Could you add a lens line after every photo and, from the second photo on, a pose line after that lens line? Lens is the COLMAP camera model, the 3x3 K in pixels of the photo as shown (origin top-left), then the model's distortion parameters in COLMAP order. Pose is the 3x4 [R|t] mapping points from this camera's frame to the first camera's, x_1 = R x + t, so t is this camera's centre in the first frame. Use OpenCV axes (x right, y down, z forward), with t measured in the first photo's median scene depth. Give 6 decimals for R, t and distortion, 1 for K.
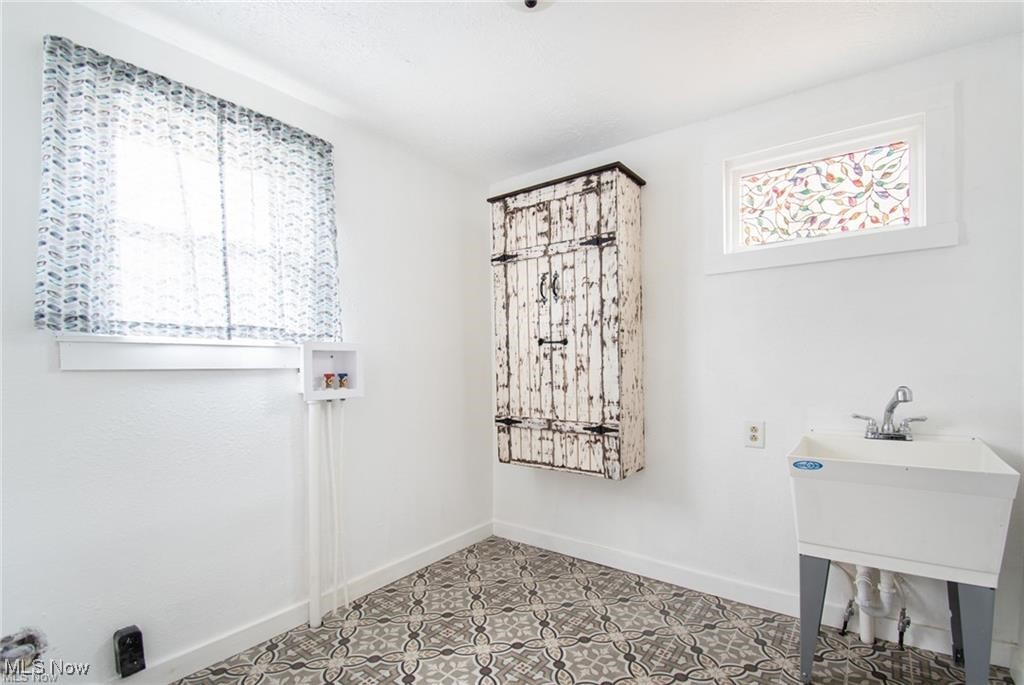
lens RADIAL K [[469.3, 0, 513.7], [0, 469.3, 345.7], [0, 0, 1]] dist [-0.020357, -0.001192]
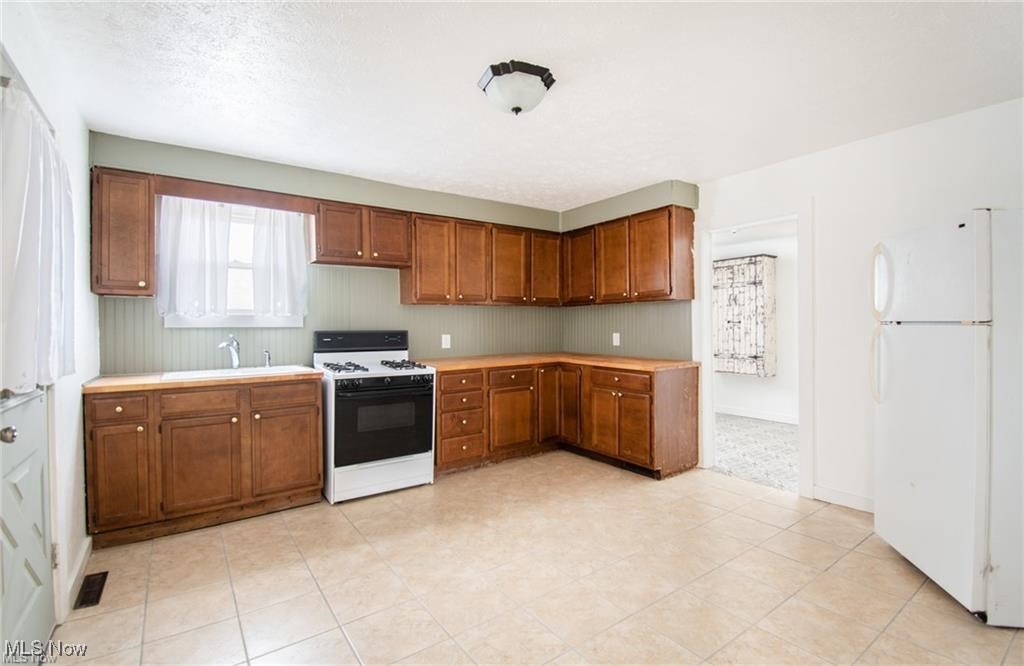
lens RADIAL K [[464.5, 0, 510.4], [0, 464.5, 330.8], [0, 0, 1]] dist [0.001937, -0.000149]
pose [[0.950459, -0.001652, -0.310846, -0.281332], [0.018598, 0.998497, 0.051560, -0.112995], [0.310294, -0.054787, 0.949061, -1.720935]]
